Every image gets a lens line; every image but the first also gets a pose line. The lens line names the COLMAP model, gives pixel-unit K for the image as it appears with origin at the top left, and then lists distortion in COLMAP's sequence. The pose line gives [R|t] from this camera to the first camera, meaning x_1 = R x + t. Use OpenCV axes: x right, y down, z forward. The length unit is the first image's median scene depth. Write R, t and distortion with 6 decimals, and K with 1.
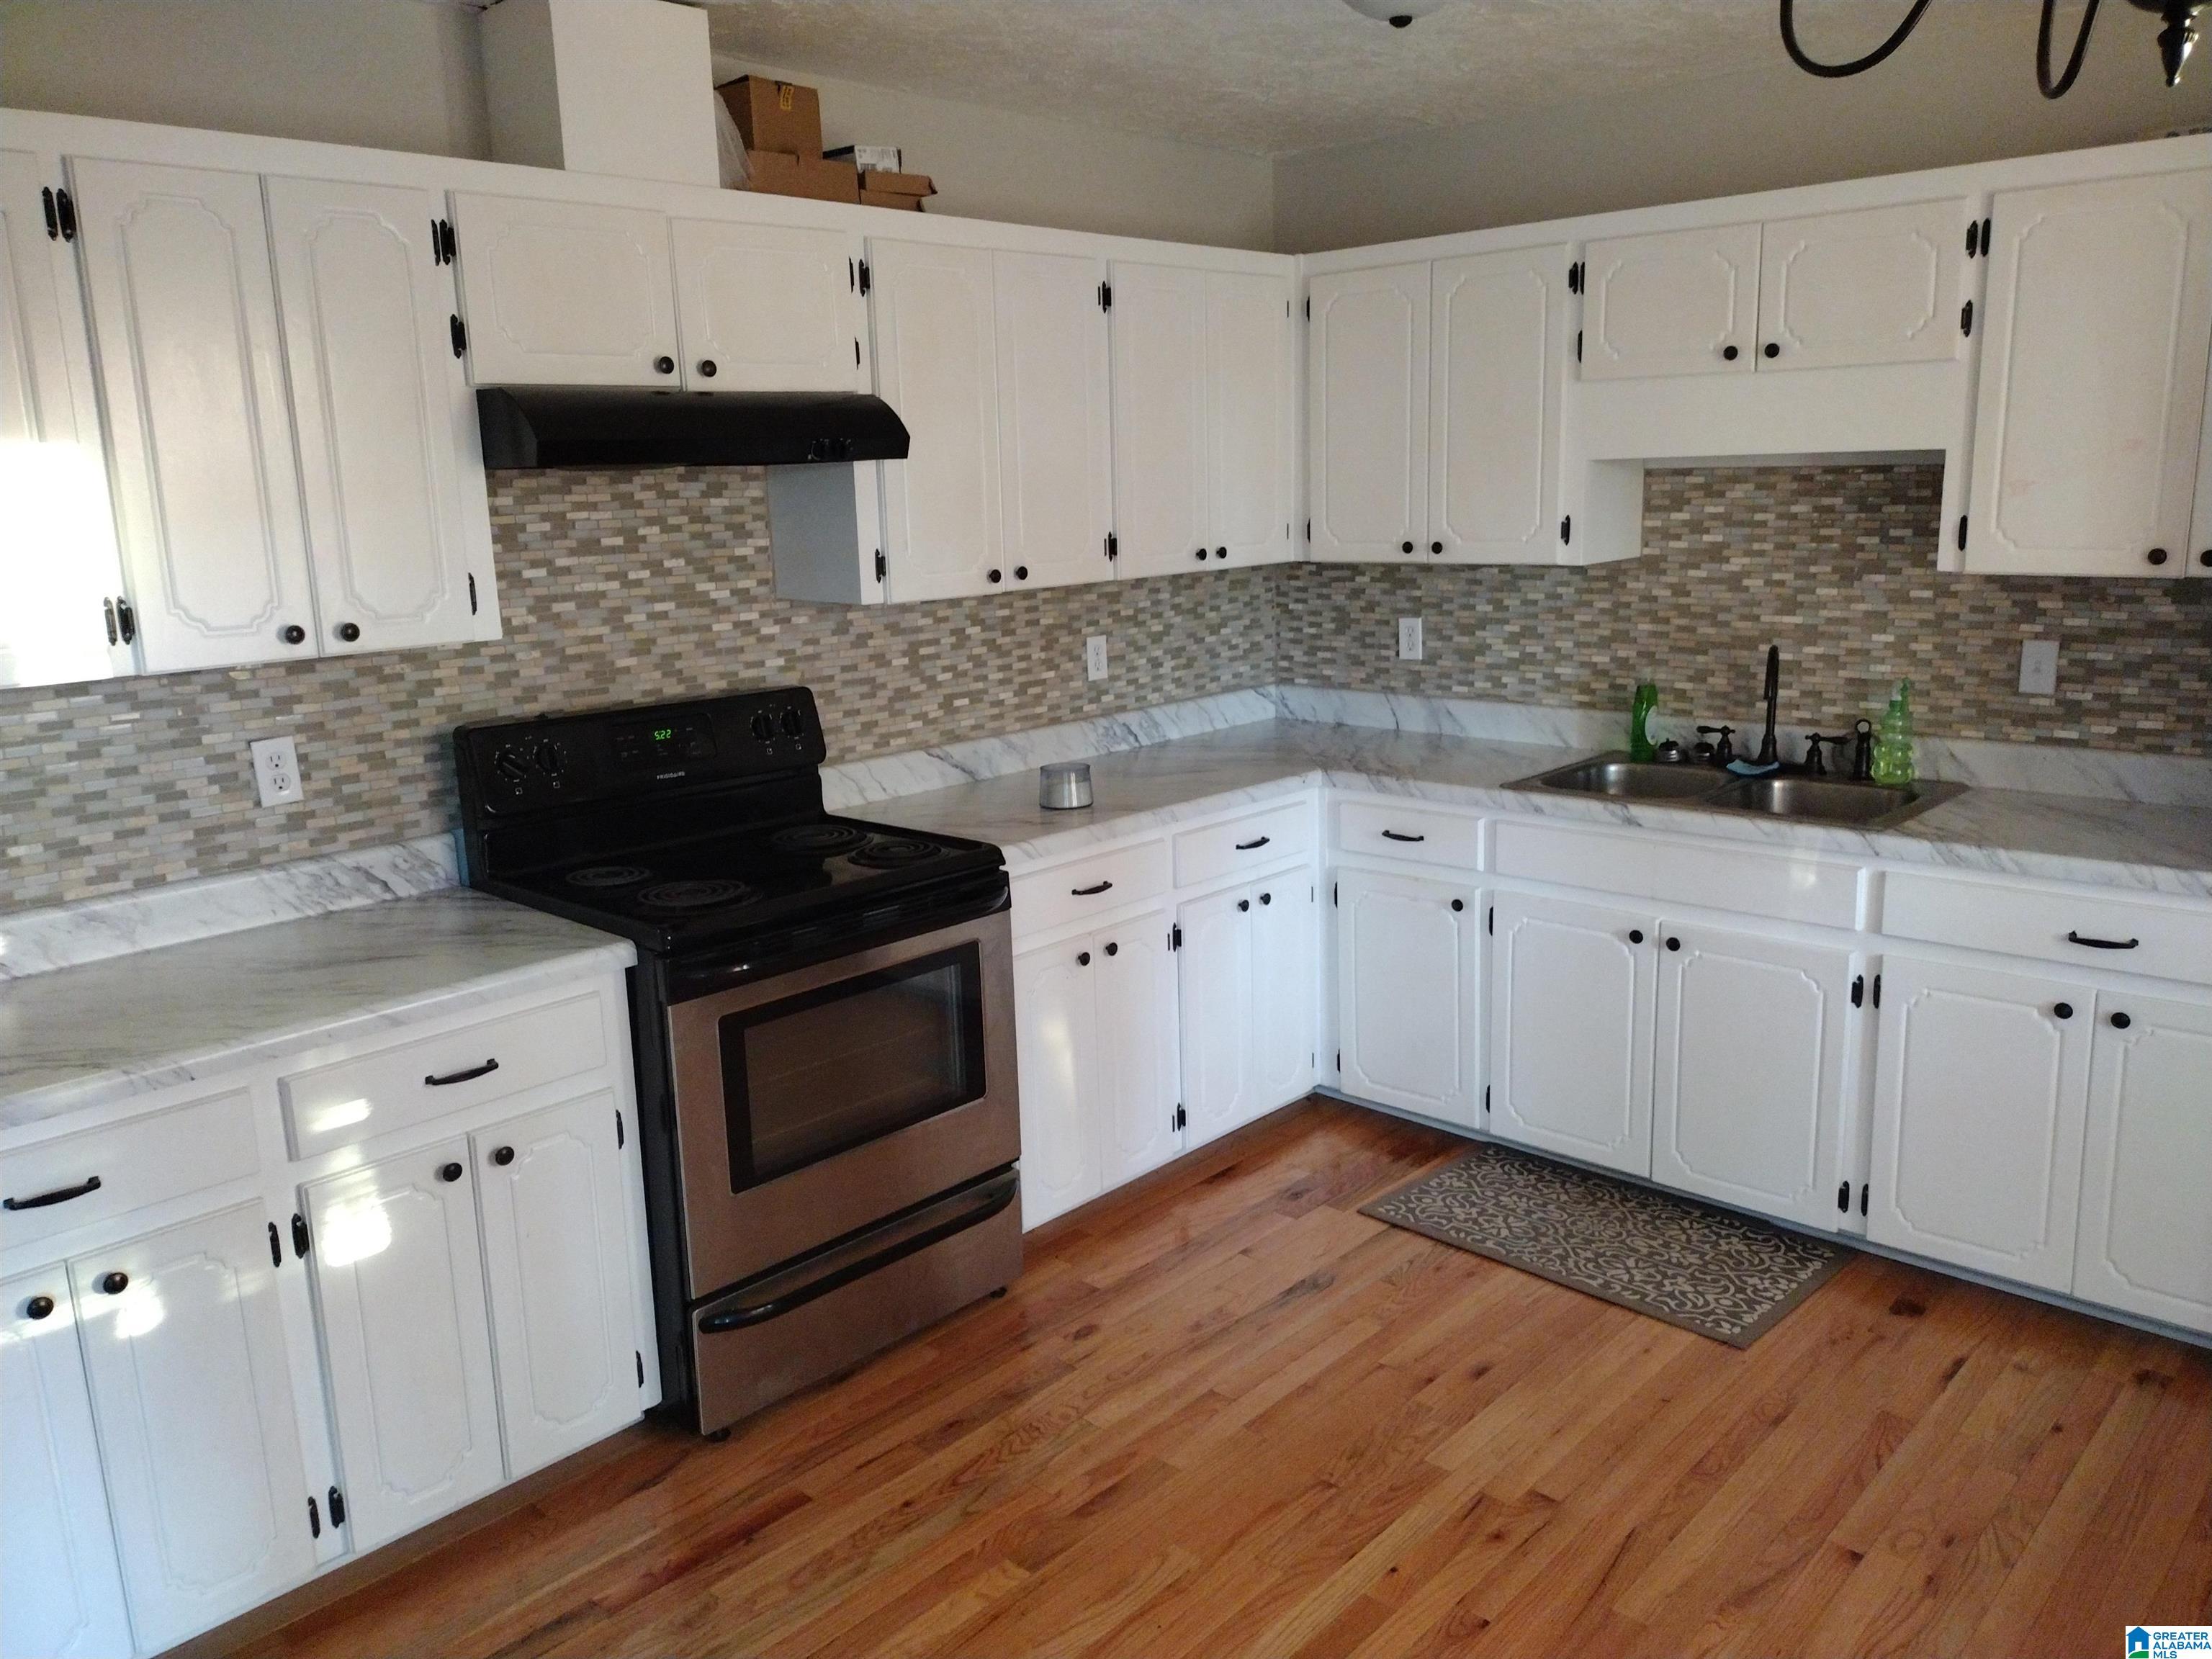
lens RADIAL K [[1647.7, 0, 1106.0], [0, 1647.7, 829.5], [0, 0, 1]] dist [0.094484, -0.153824]
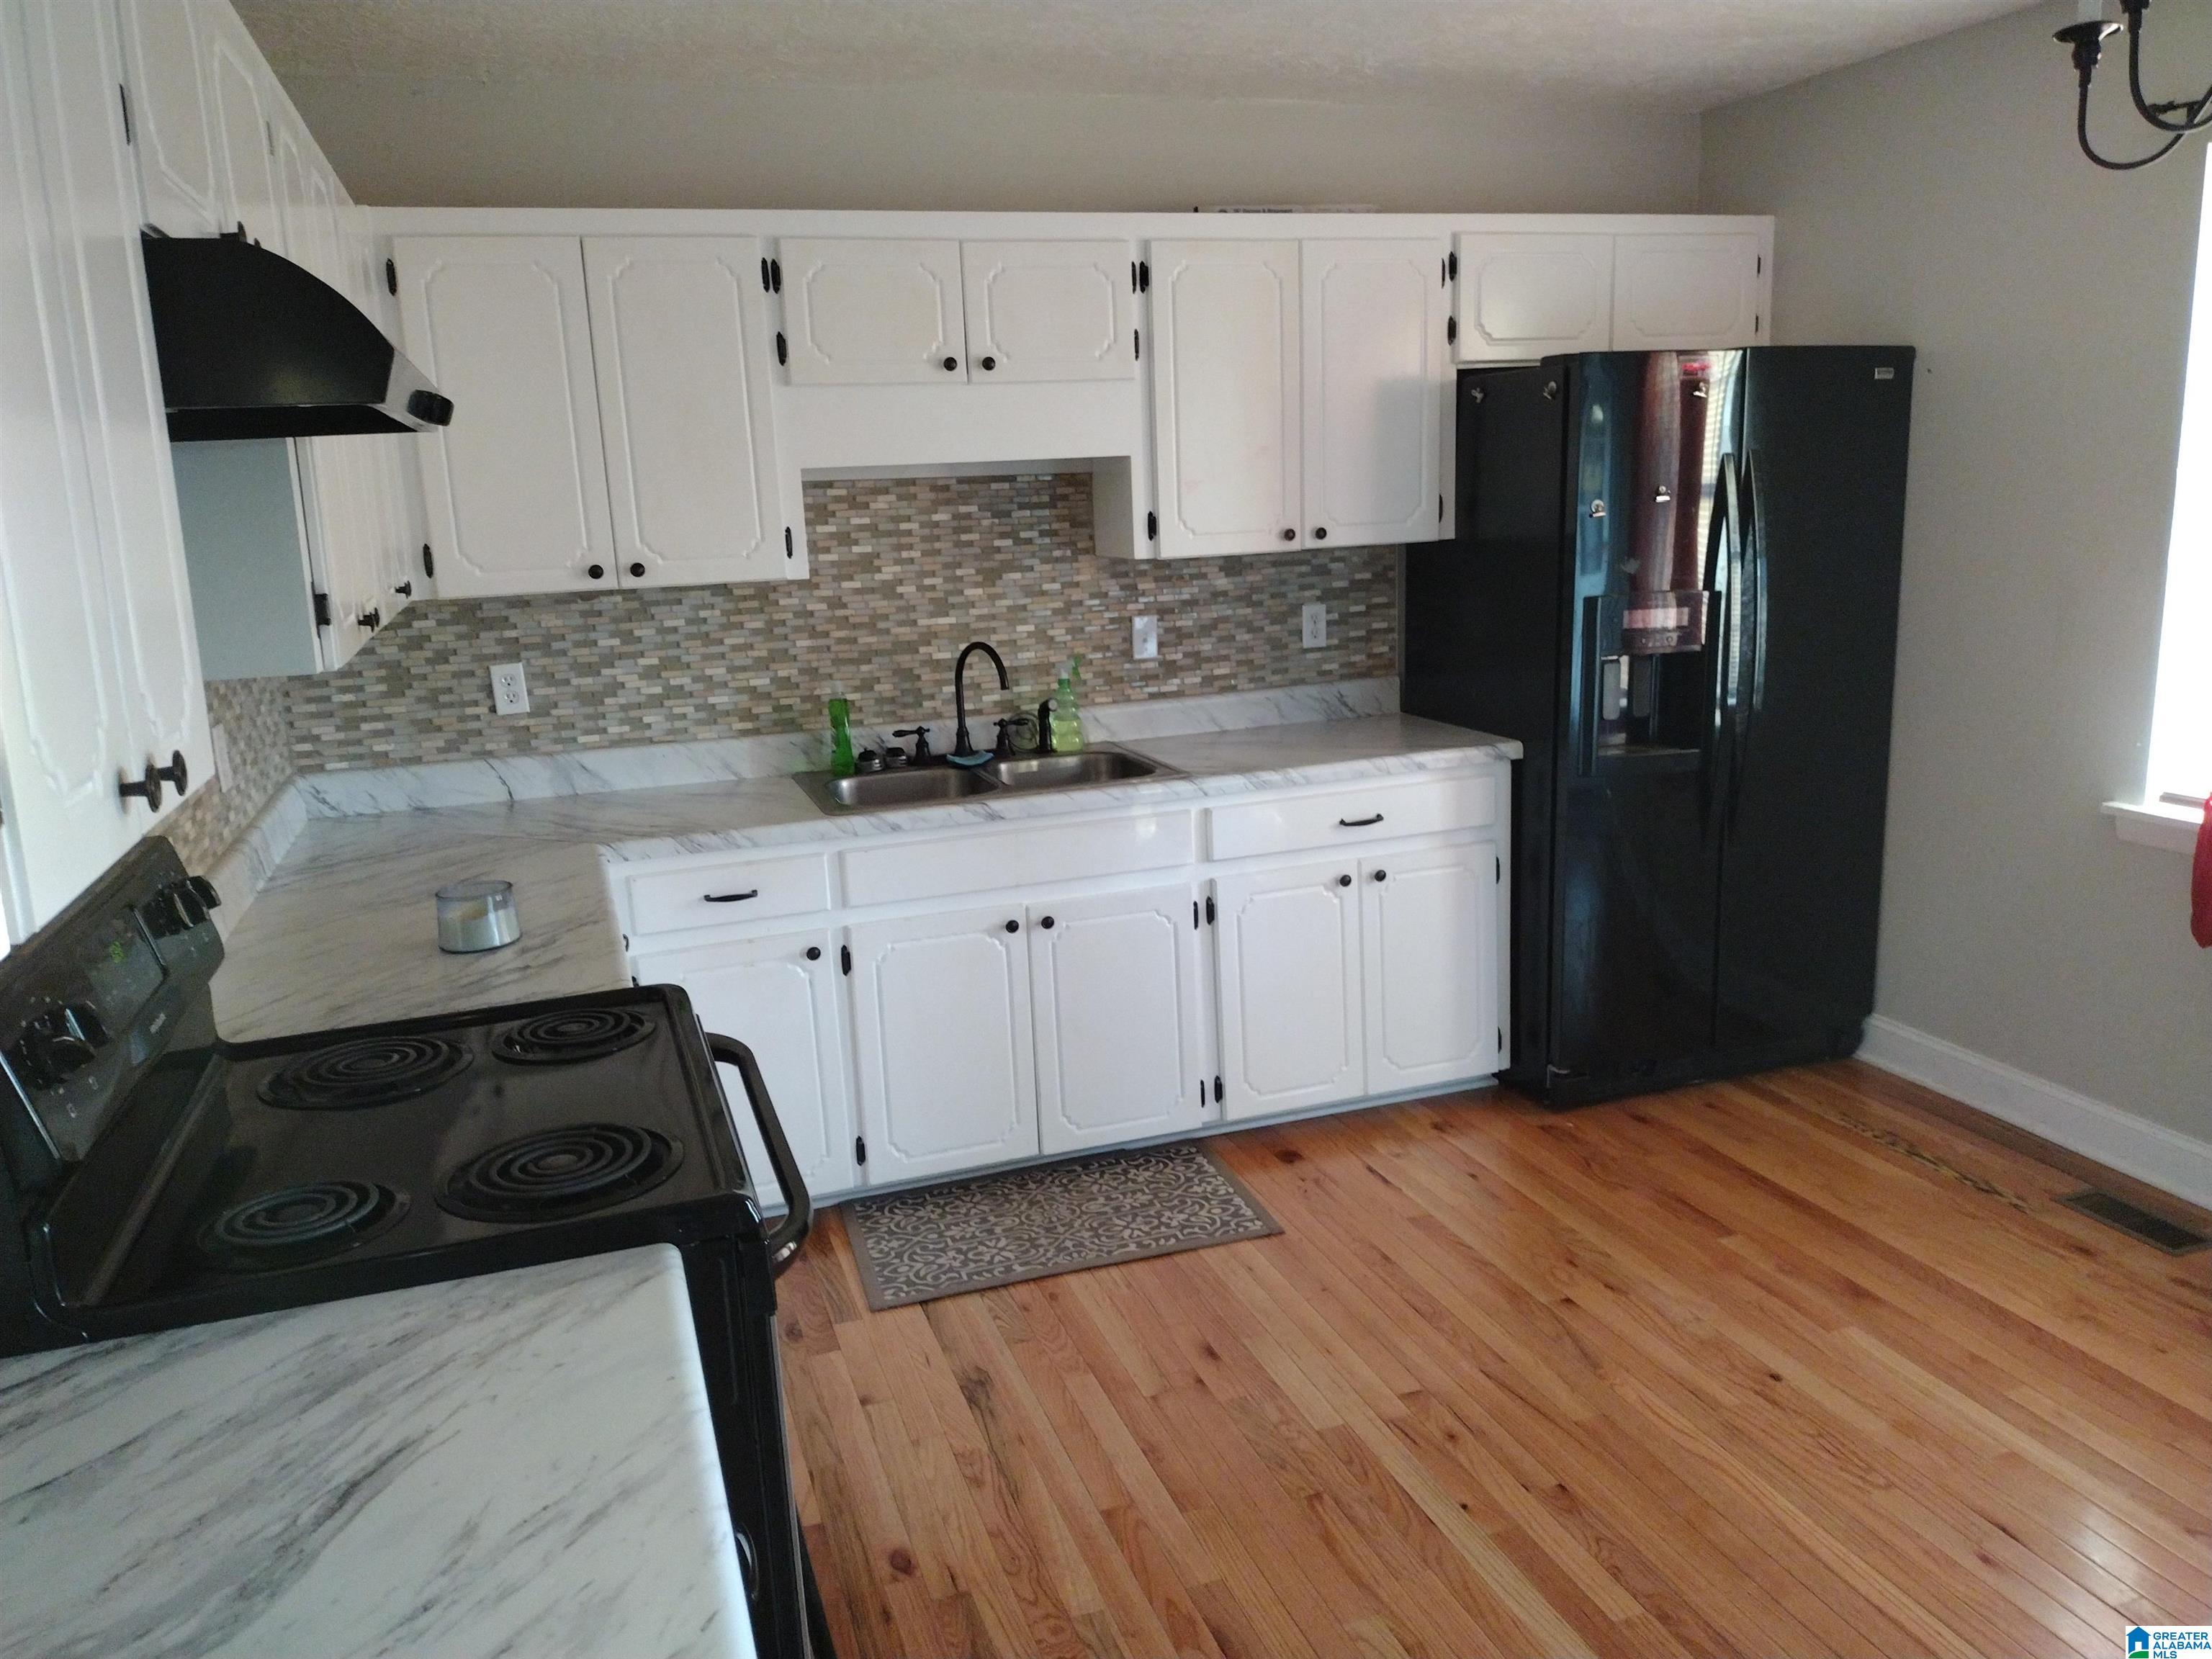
lens RADIAL K [[1647.7, 0, 1106.0], [0, 1647.7, 829.5], [0, 0, 1]] dist [0.094484, -0.153824]
pose [[0.468817, -0.177707, 0.865235, -0.477976], [0.216944, 0.972714, 0.082233, -0.059168], [-0.856239, 0.149155, 0.494578, 0.399817]]
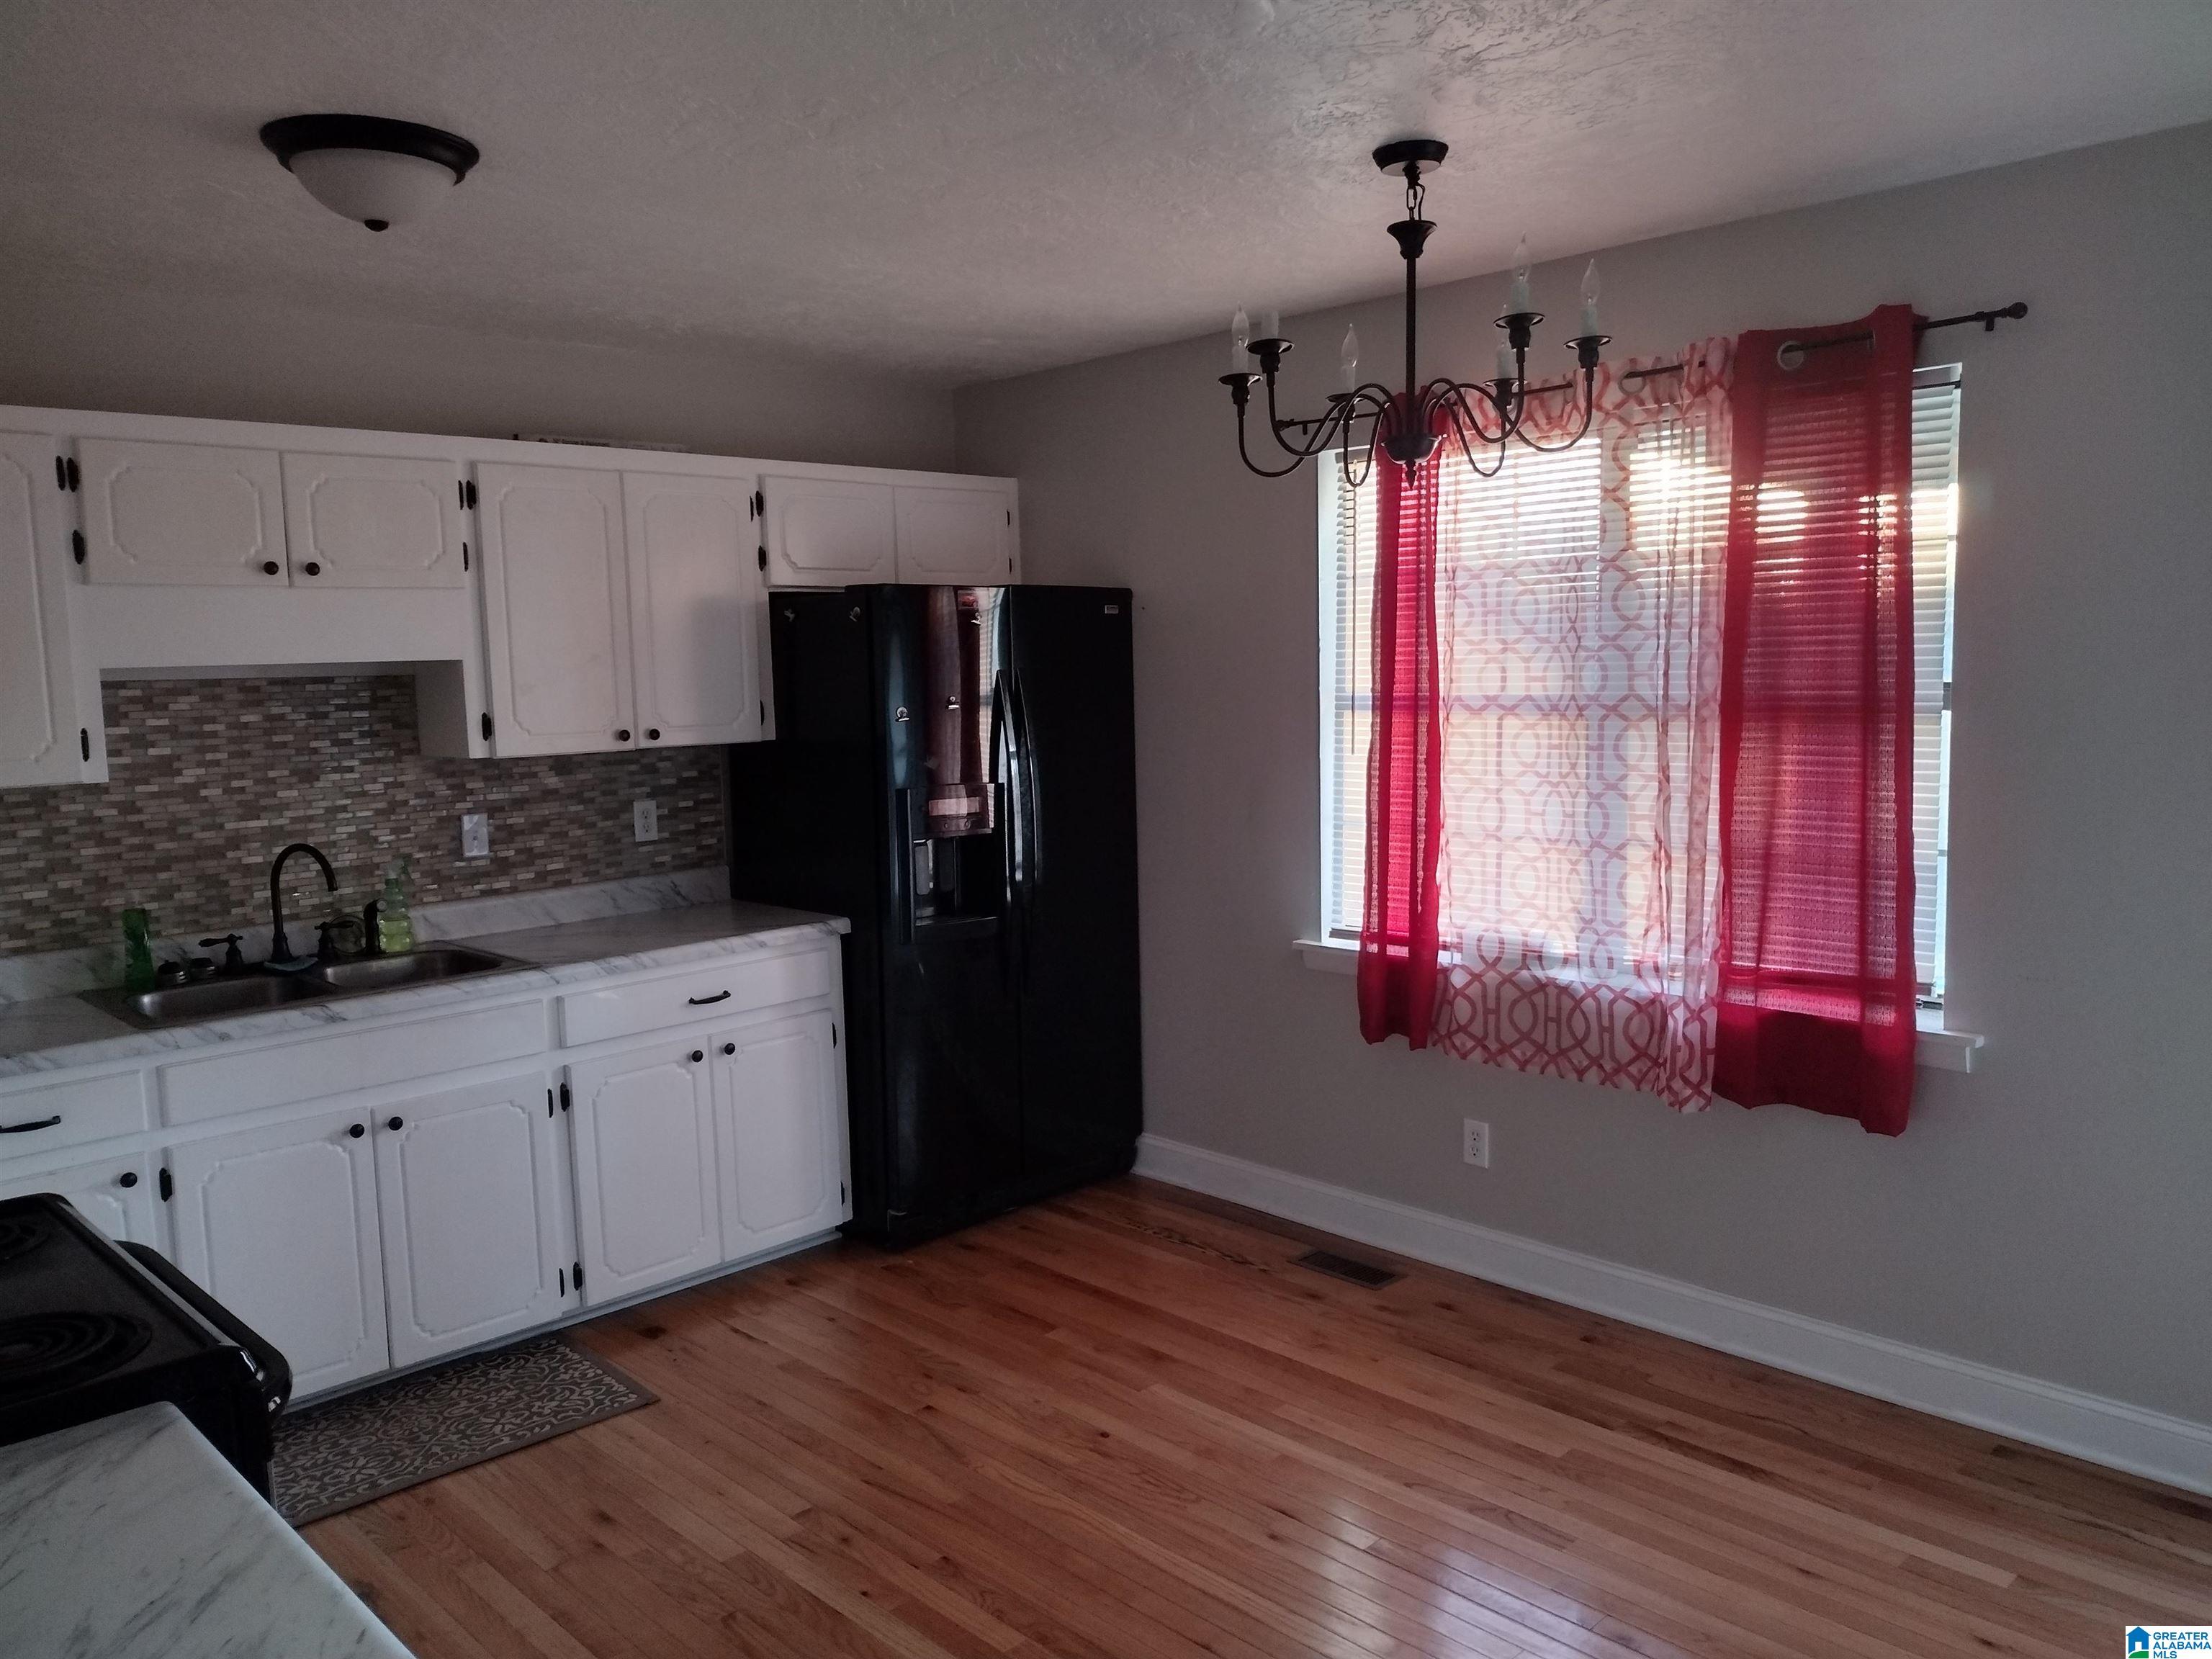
lens RADIAL K [[1647.7, 0, 1106.0], [0, 1647.7, 829.5], [0, 0, 1]] dist [0.094484, -0.153824]
pose [[0.052410, -0.078037, 0.995572, -0.586177], [0.239074, 0.968932, 0.063363, -0.061056], [-0.969586, 0.234695, 0.069438, 0.411578]]
